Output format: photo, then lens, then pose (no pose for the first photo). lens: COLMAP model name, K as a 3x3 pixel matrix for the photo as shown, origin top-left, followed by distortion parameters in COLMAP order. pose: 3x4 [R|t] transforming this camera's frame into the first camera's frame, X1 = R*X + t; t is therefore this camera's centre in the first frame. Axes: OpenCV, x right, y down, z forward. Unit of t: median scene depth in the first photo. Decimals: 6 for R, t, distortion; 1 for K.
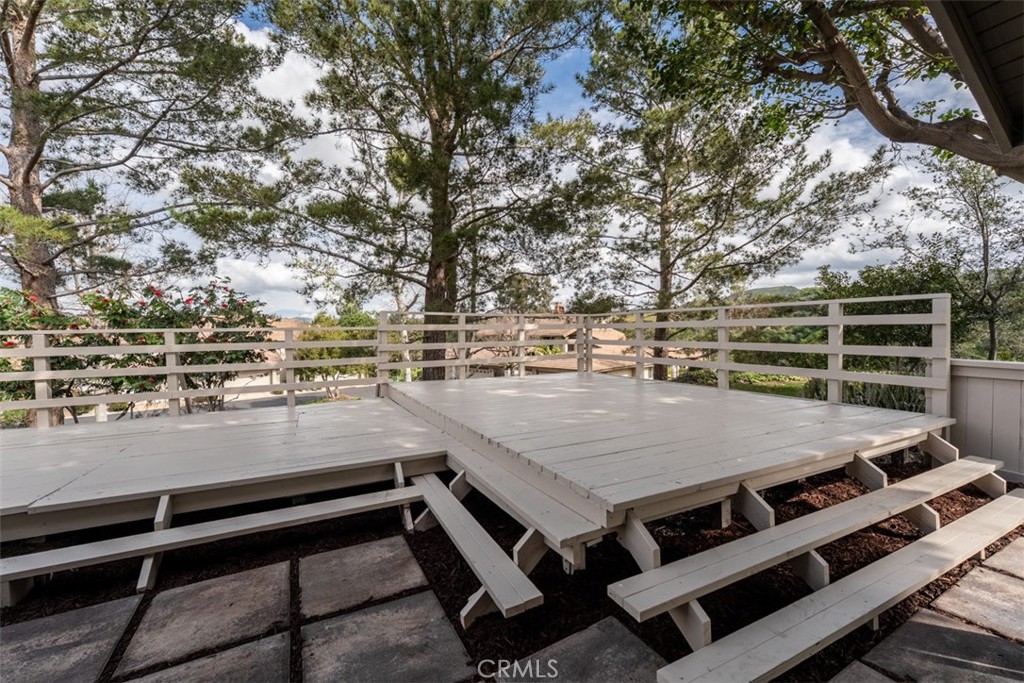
lens RADIAL K [[404.4, 0, 498.2], [0, 404.4, 338.6], [0, 0, 1]] dist [-0.000361, -0.000326]
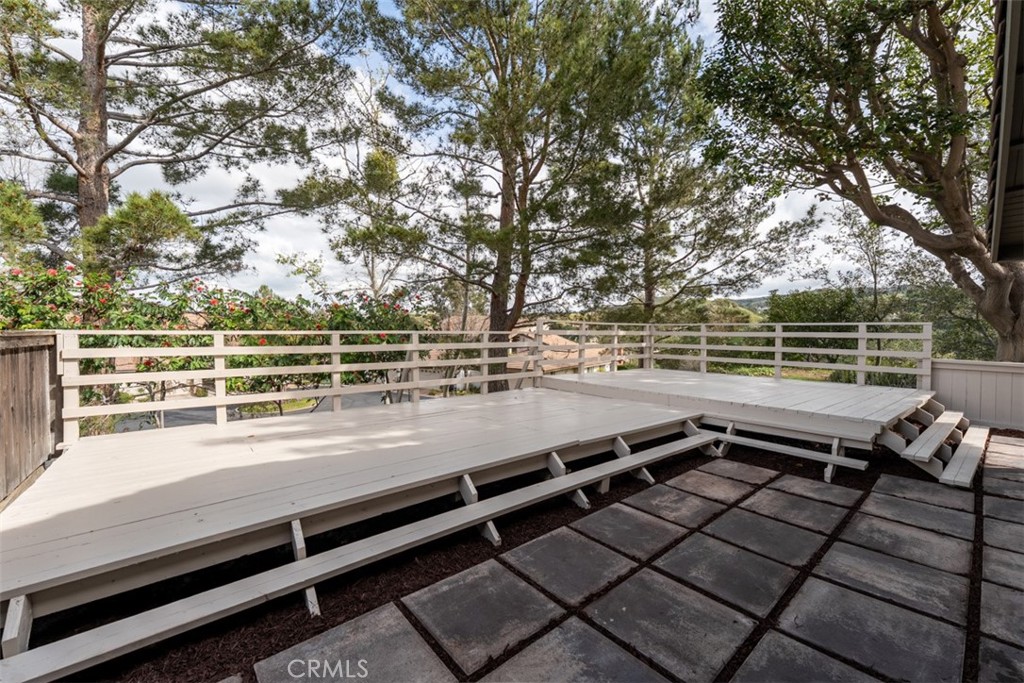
lens RADIAL K [[404.4, 0, 498.2], [0, 404.4, 338.6], [0, 0, 1]] dist [-0.000361, -0.000326]
pose [[0.977654, 0.016184, 0.209599, -0.790724], [-0.015744, 0.999869, -0.003765, -0.000195], [-0.209632, 0.000381, 0.977780, -0.248674]]
